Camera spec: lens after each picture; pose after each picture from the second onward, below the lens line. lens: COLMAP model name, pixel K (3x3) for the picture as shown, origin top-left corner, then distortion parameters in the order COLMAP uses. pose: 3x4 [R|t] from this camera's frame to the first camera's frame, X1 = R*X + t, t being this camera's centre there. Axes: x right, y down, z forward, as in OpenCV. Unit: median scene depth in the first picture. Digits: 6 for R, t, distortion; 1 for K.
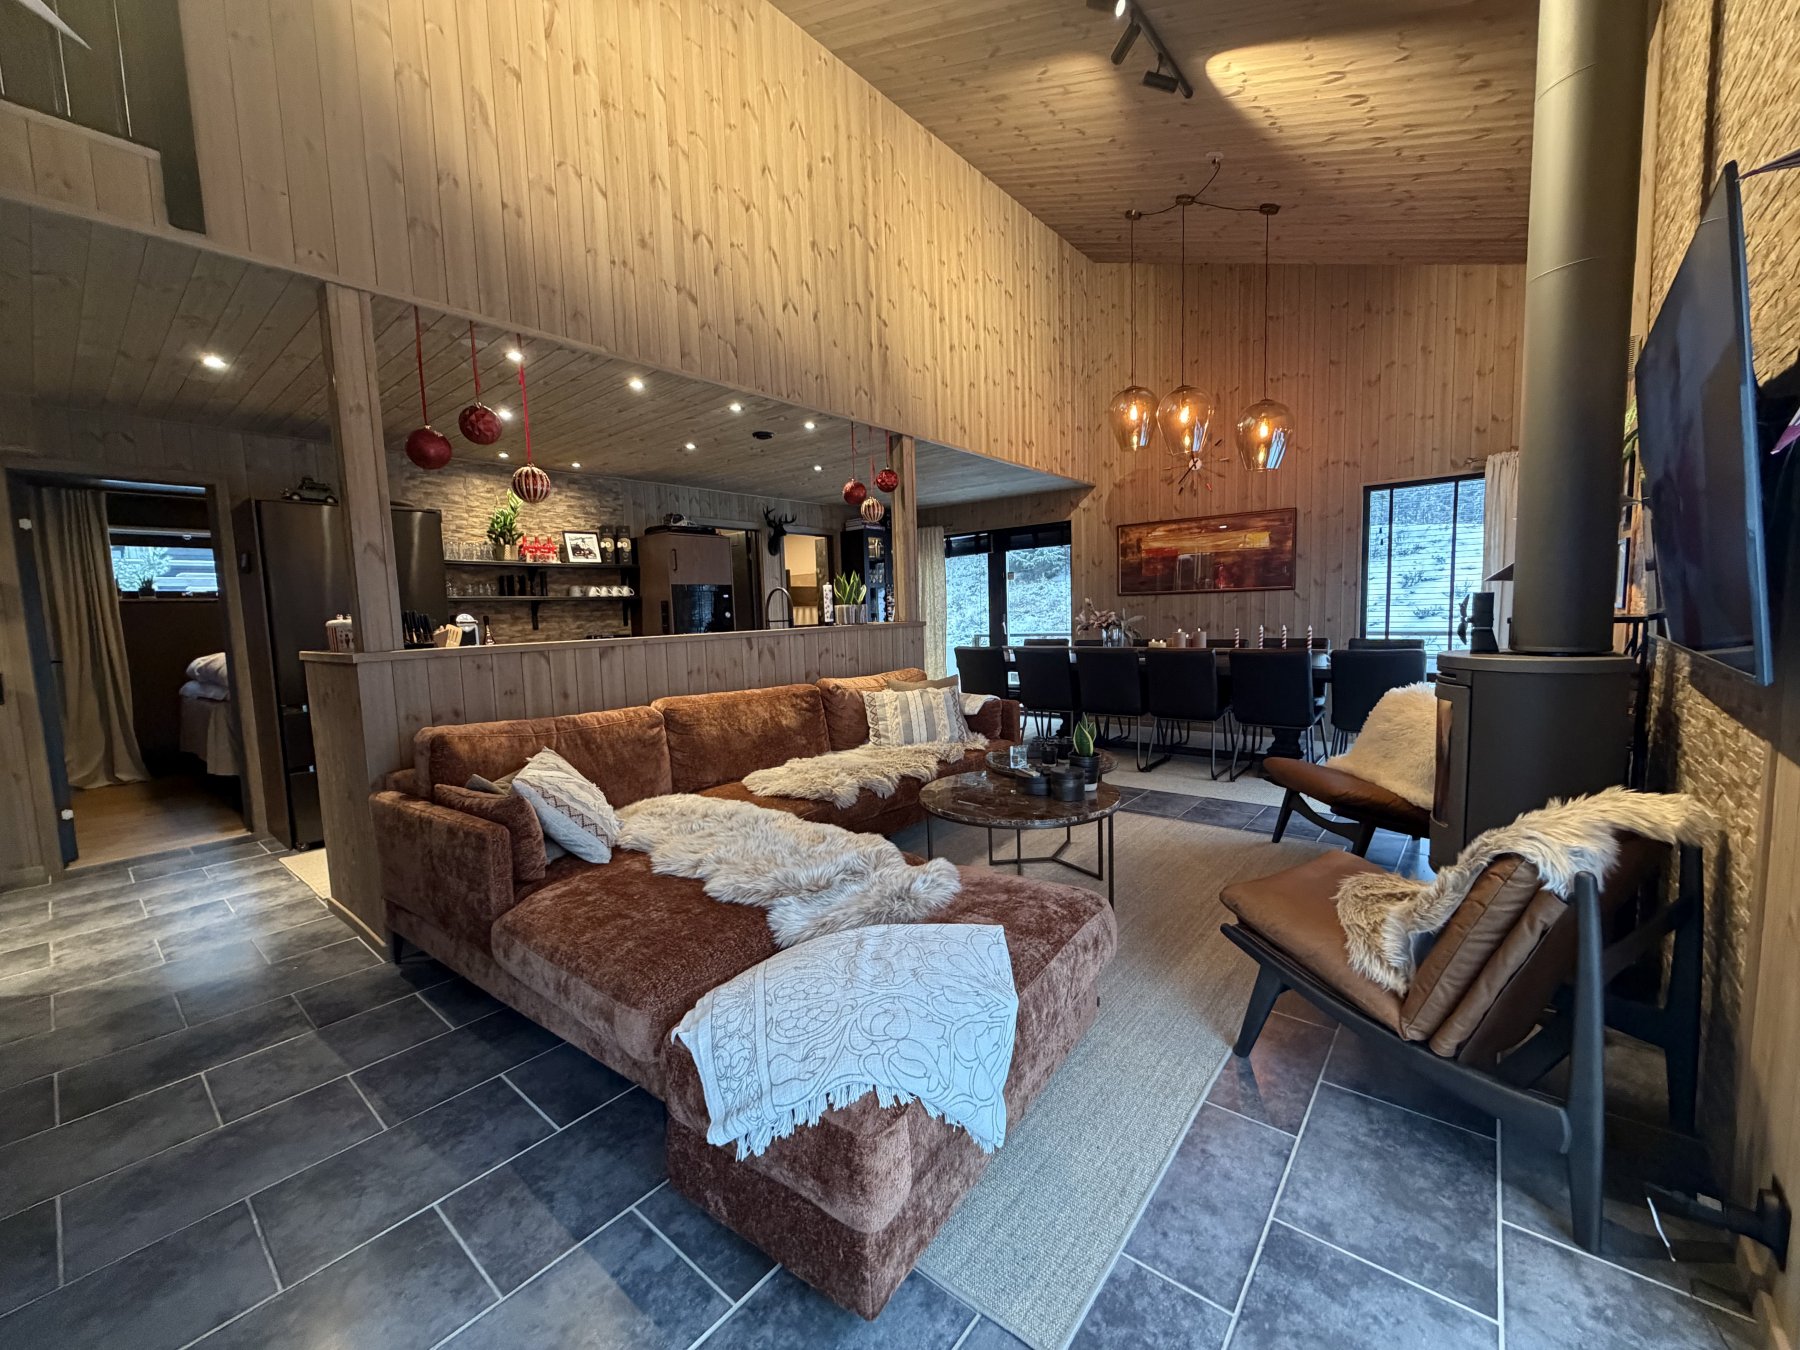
lens RADIAL K [[715.4, 0, 894.2], [0, 715.4, 676.0], [0, 0, 1]] dist [0.000706, 0.000268]
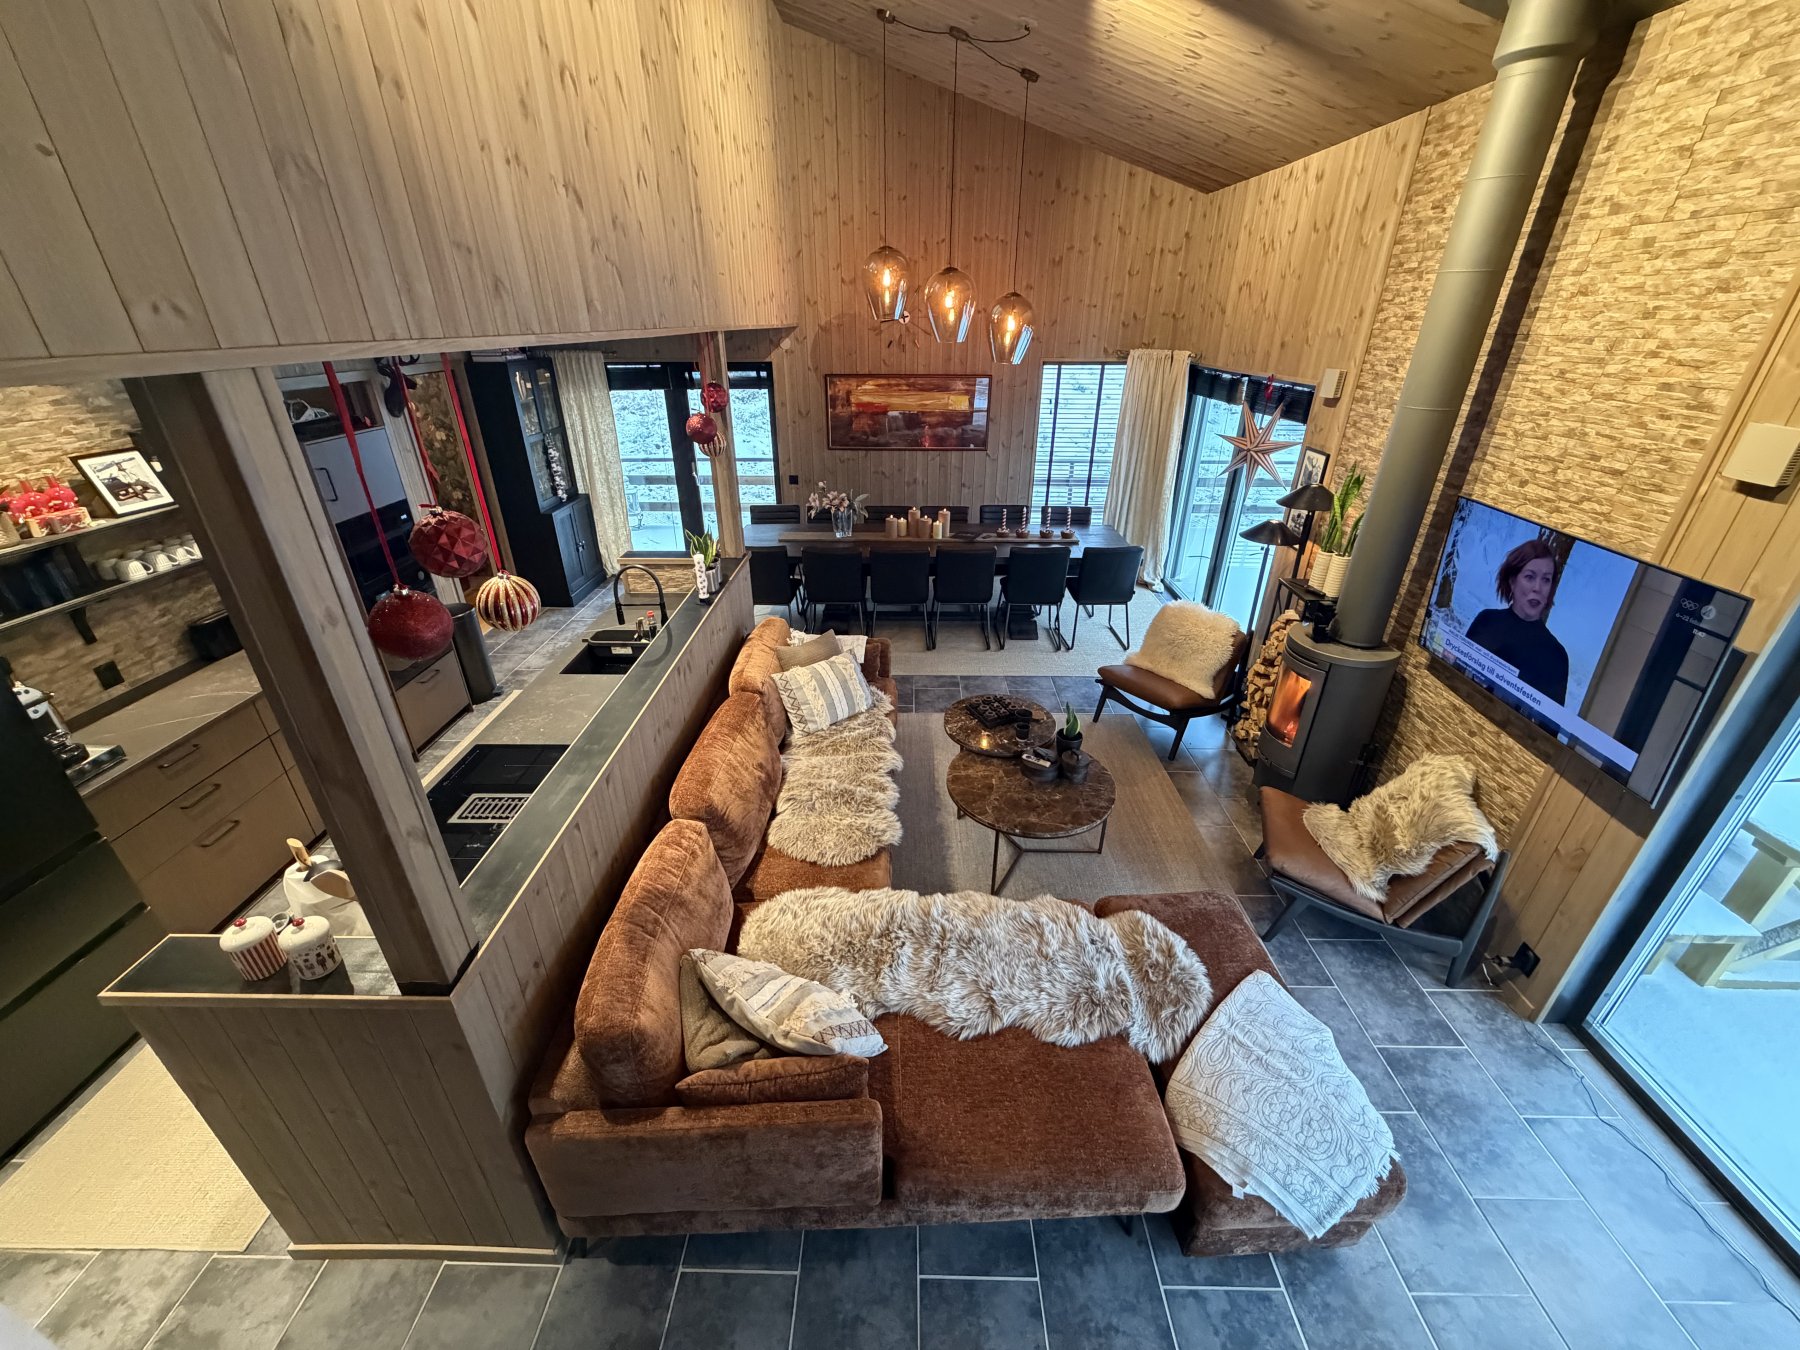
lens RADIAL K [[715.4, 0, 895.0], [0, 715.4, 677.9], [0, 0, 1]] dist [0.000706, 0.000268]
pose [[0.778788, -0.254262, 0.573445, -0.335455], [0.031894, 0.929035, 0.368614, -0.230522], [-0.626476, -0.268783, 0.731631, 0.169005]]
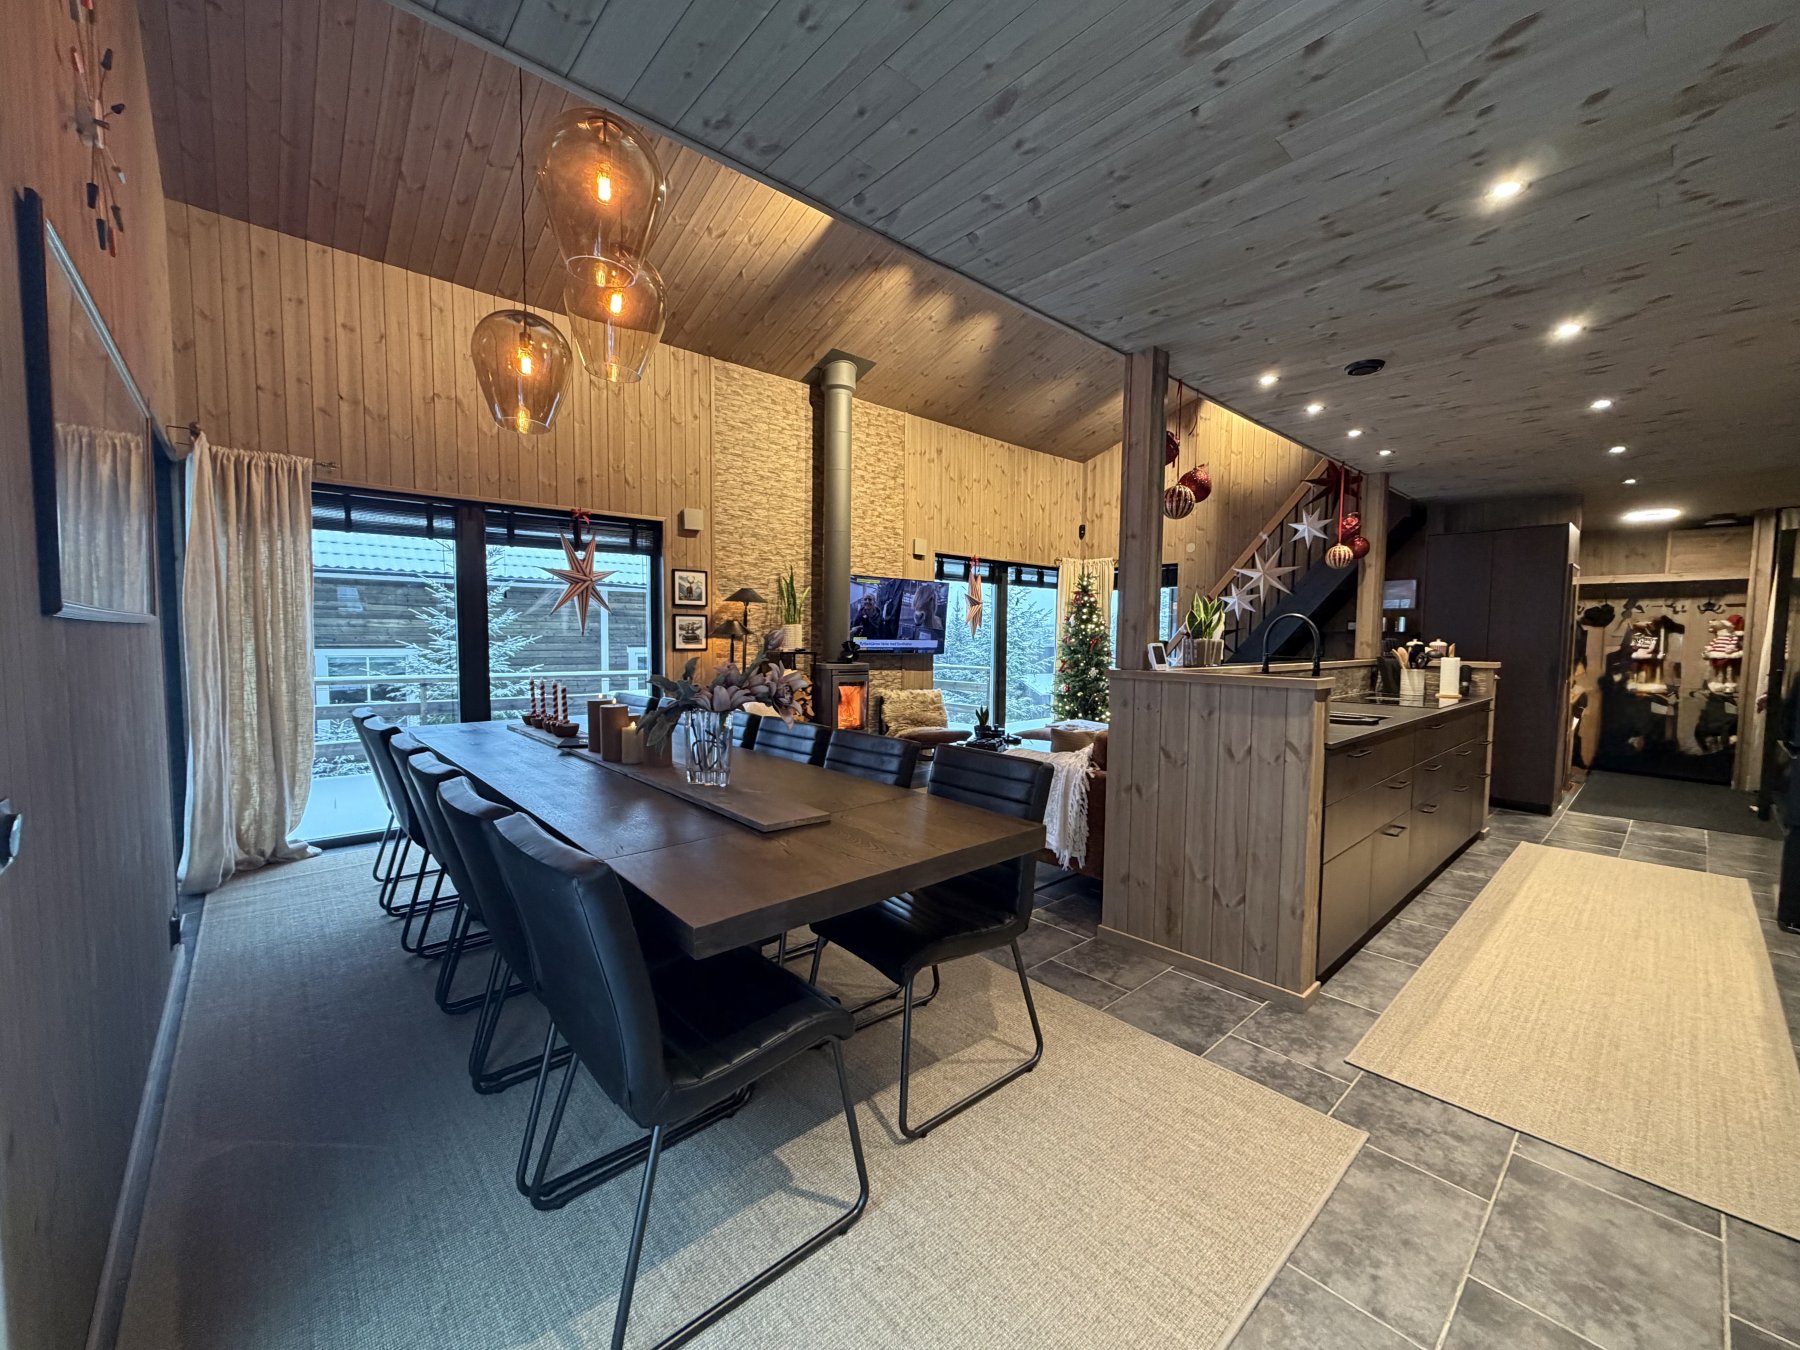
lens RADIAL K [[715.4, 0, 891.5], [0, 715.4, 675.1], [0, 0, 1]] dist [0.000706, 0.000268]
pose [[-0.988728, 0.016375, 0.148826, 0.118846], [0.037968, 0.988932, 0.143431, -0.146719], [-0.144830, 0.147465, -0.978406, 1.450645]]
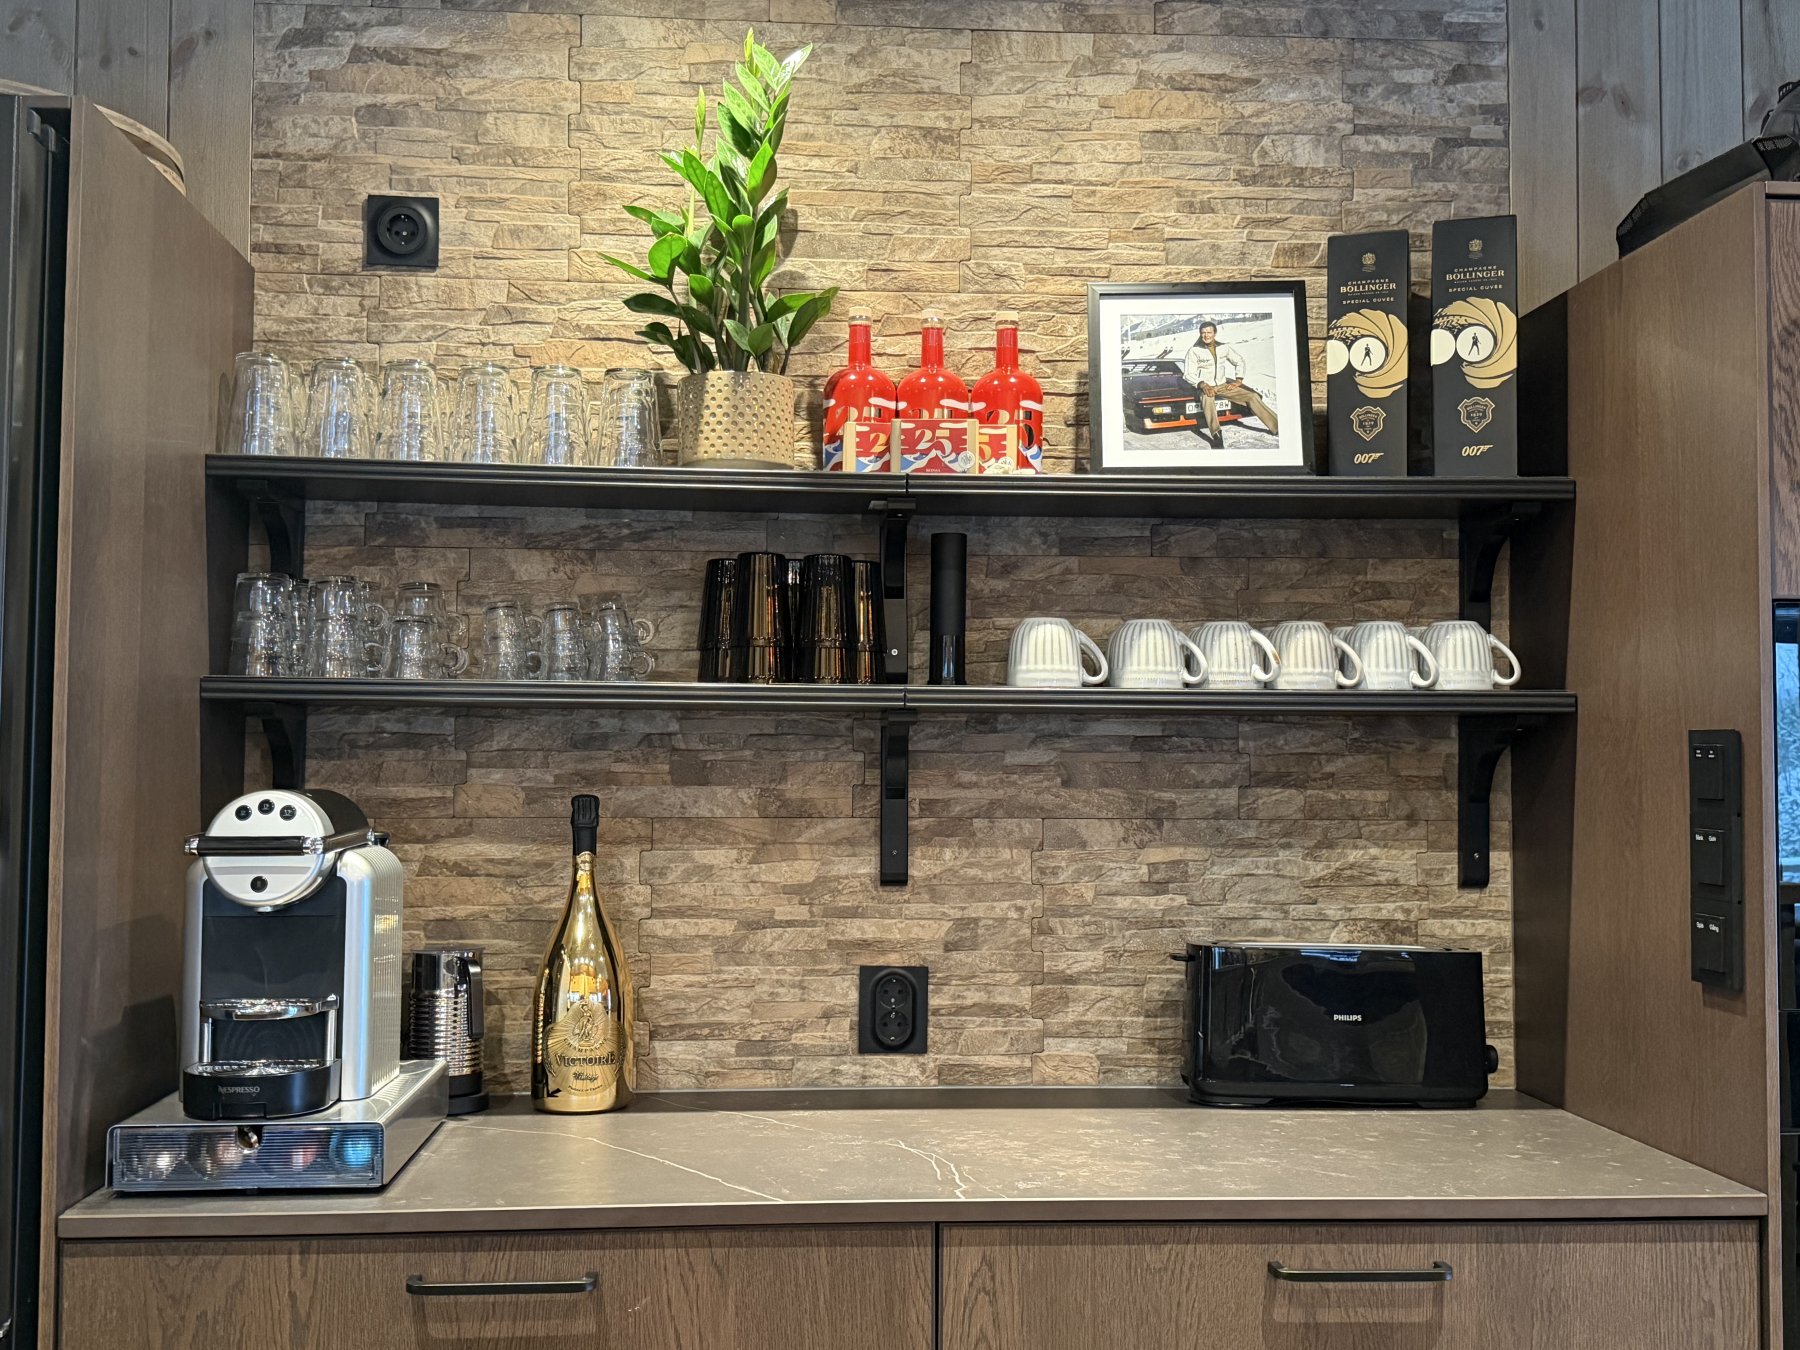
lens RADIAL K [[1952.3, 0, 901.5], [0, 1952.3, 680.9], [0, 0, 1]] dist [0.084933, 0.000000]
pose [[0.694770, 0.006852, -0.719200, -0.176612], [-0.095515, 0.991977, -0.082820, -0.074376], [0.712862, 0.126235, 0.689850, 0.685214]]
